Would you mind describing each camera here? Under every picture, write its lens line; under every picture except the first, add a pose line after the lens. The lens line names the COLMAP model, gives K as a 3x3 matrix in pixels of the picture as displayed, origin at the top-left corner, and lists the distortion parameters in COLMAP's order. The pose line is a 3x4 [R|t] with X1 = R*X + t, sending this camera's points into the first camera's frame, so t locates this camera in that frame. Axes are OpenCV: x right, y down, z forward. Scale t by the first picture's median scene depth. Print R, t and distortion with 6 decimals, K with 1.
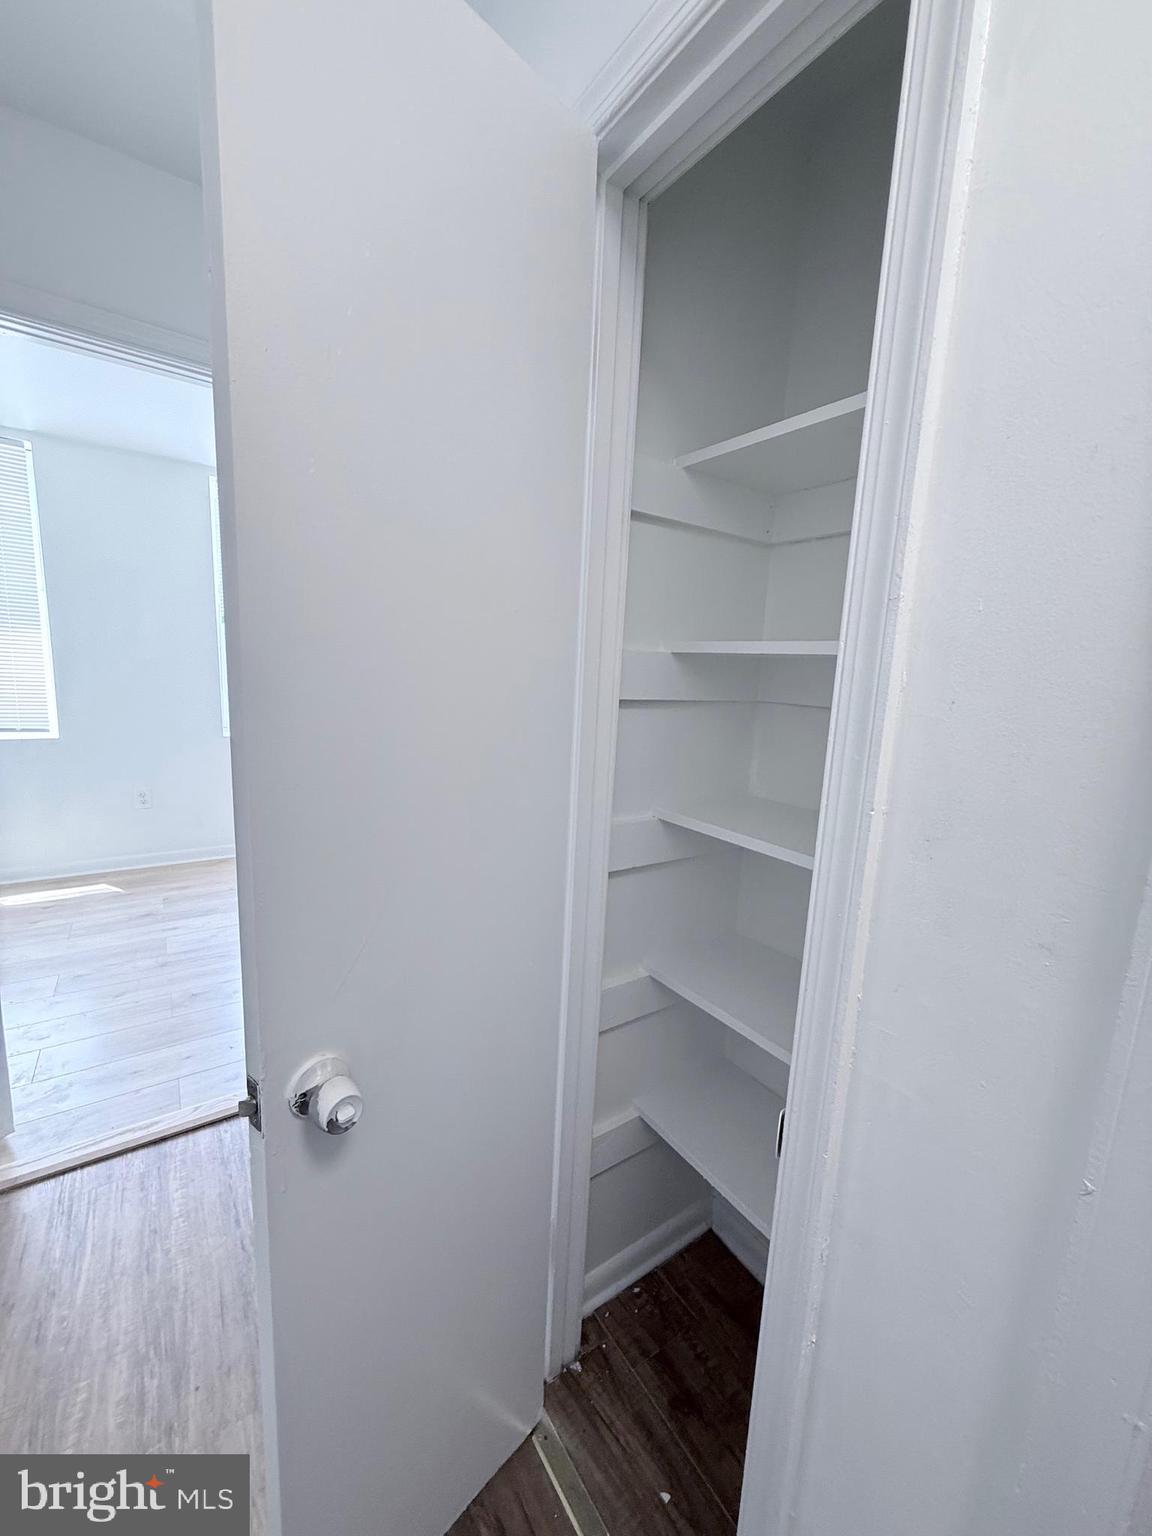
lens RADIAL K [[606.9, 0, 574.5], [0, 606.9, 768.3], [0, 0, 1]] dist [-0.001302, 0.000906]
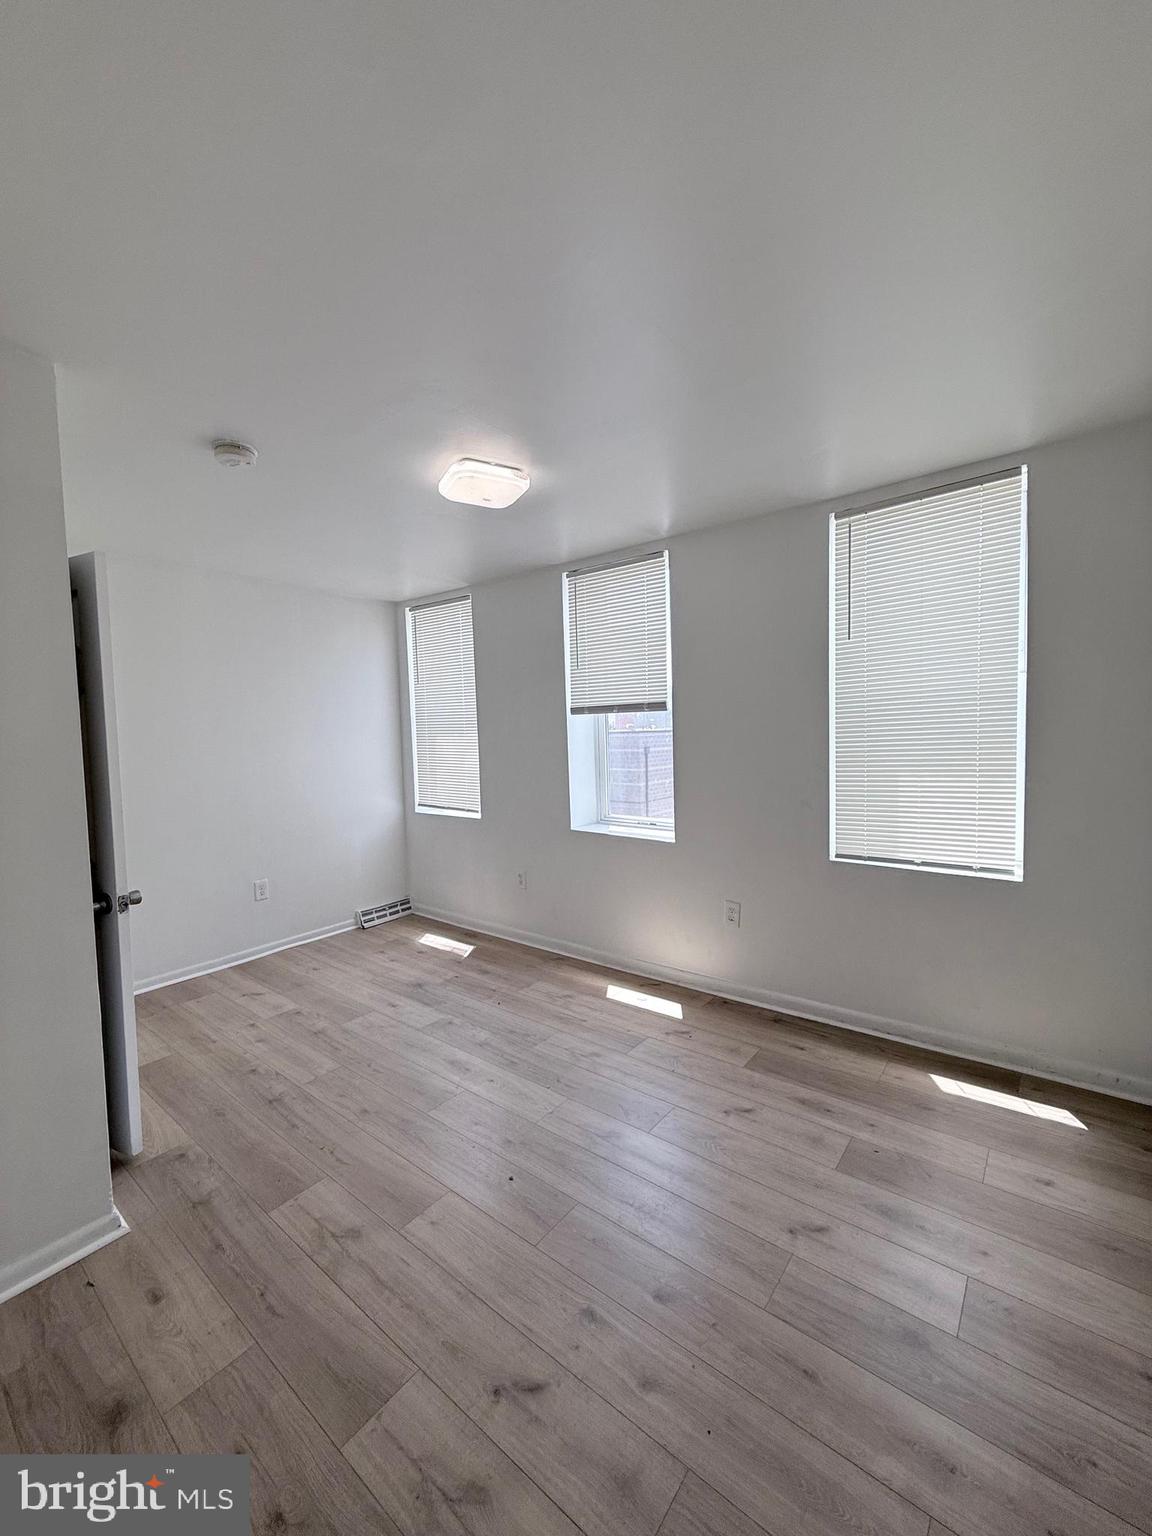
lens RADIAL K [[606.9, 0, 576.2], [0, 606.9, 766.3], [0, 0, 1]] dist [-0.001302, 0.000906]
pose [[0.305472, -0.001775, -0.952199, 0.417251], [-0.124055, 0.991401, -0.041646, -0.136649], [0.944085, 0.130847, 0.302625, 0.851935]]
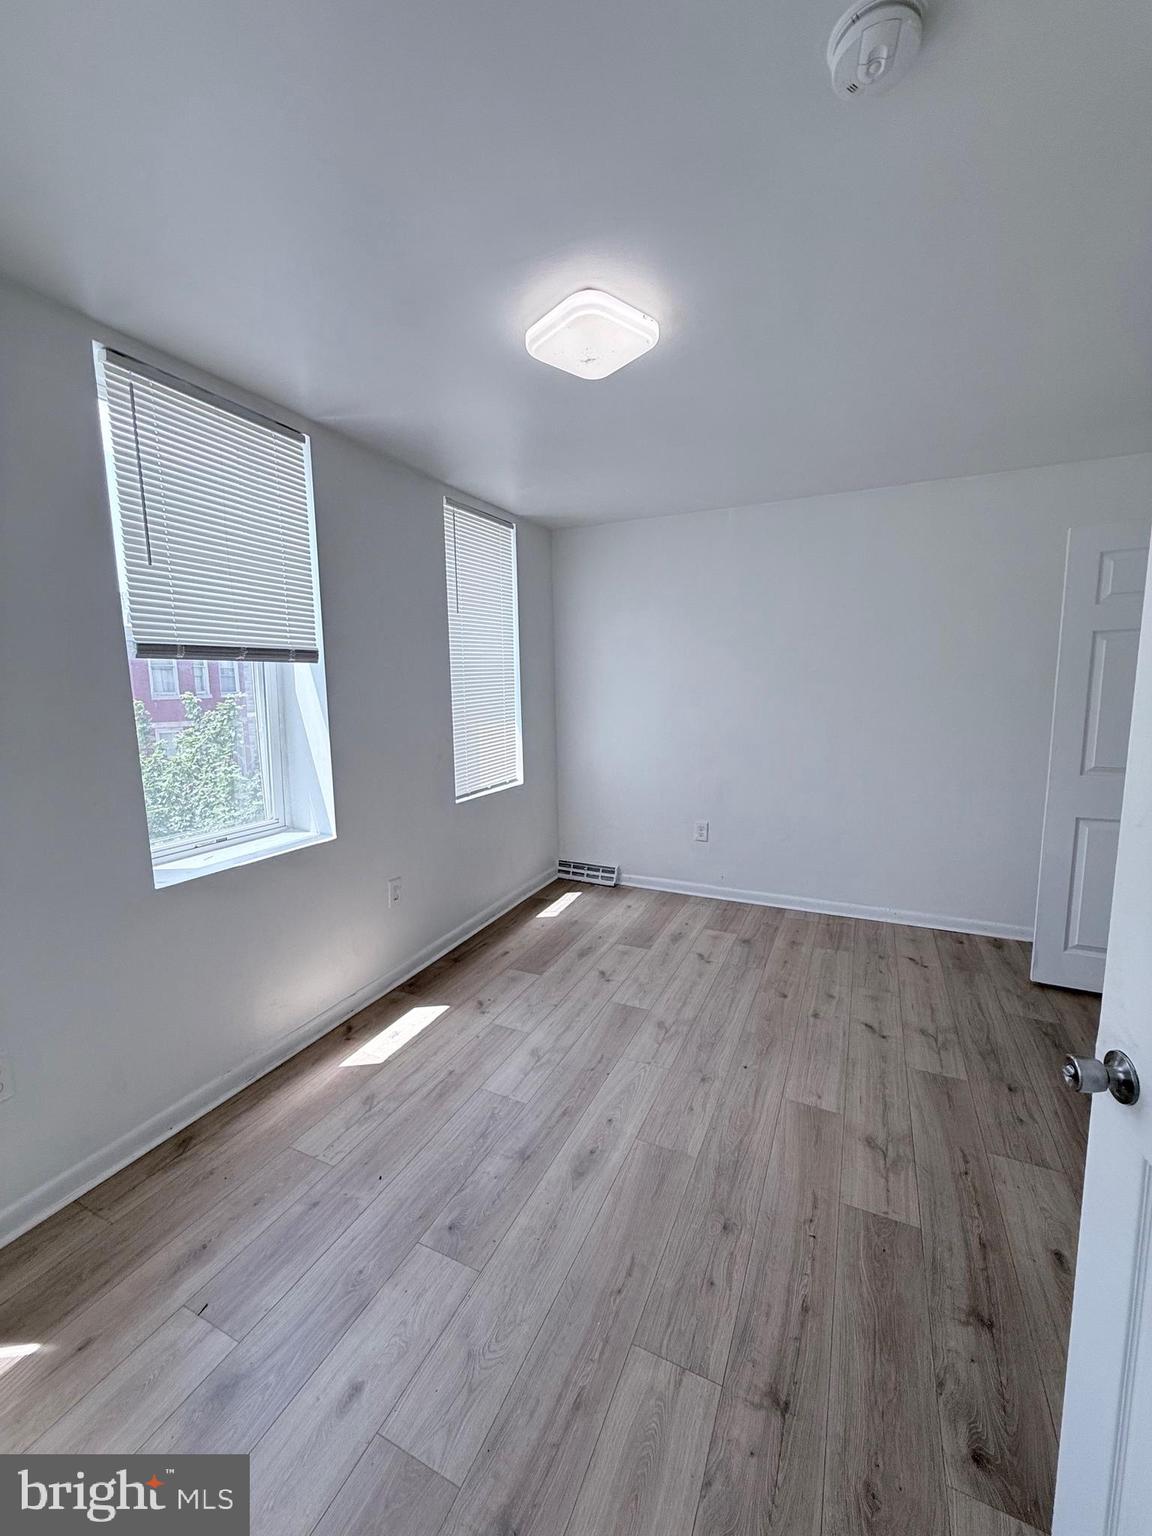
lens RADIAL K [[606.9, 0, 576.4], [0, 606.9, 761.2], [0, 0, 1]] dist [-0.001302, 0.000906]
pose [[0.858882, -0.127366, 0.496084, -0.628870], [0.143661, 0.989613, 0.005351, -0.129724], [-0.491612, 0.066672, 0.868258, 0.495613]]
